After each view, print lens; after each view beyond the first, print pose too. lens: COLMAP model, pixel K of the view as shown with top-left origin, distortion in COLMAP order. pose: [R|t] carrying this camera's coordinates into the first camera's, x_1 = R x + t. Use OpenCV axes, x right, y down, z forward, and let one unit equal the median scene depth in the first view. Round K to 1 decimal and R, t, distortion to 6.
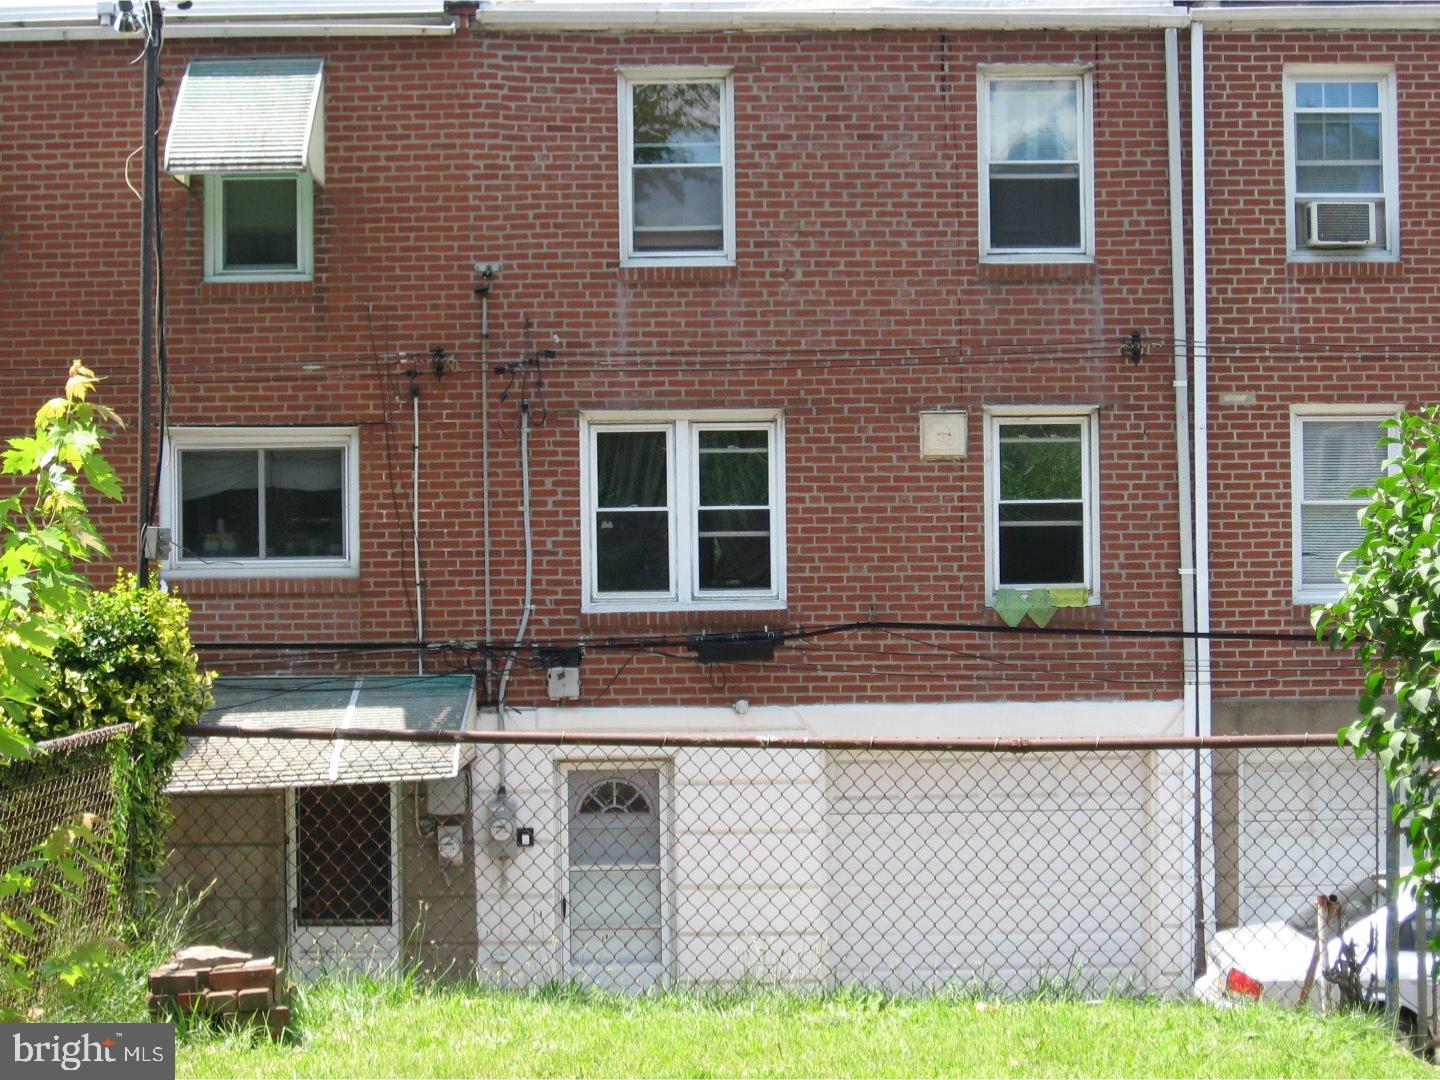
lens RADIAL K [[2965.4, 0, 721.7], [0, 2965.4, 539.4], [0, 0, 1]] dist [-0.143937, 0.000000]
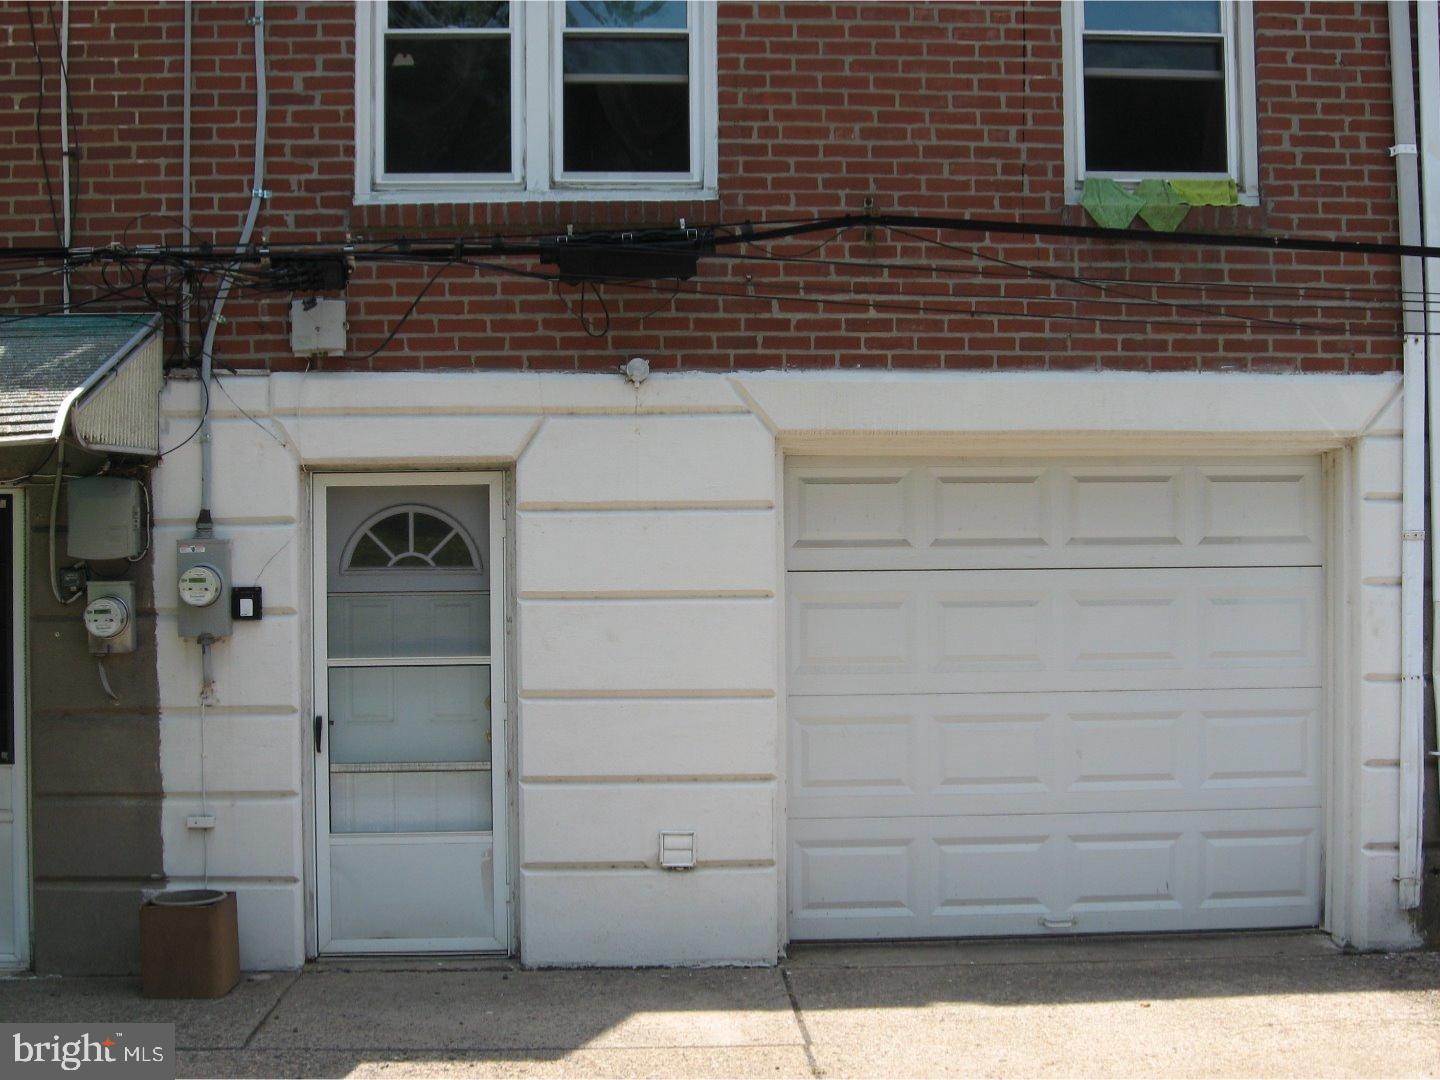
lens RADIAL K [[1999.8, 0, 714.6], [0, 1999.8, 547.5], [0, 0, 1]] dist [-0.138373, 0.000000]
pose [[0.998246, 0.005937, 0.058909, -0.000692], [-0.005114, 0.999888, -0.014098, 0.094812], [-0.058987, 0.013772, 0.998164, 0.622609]]
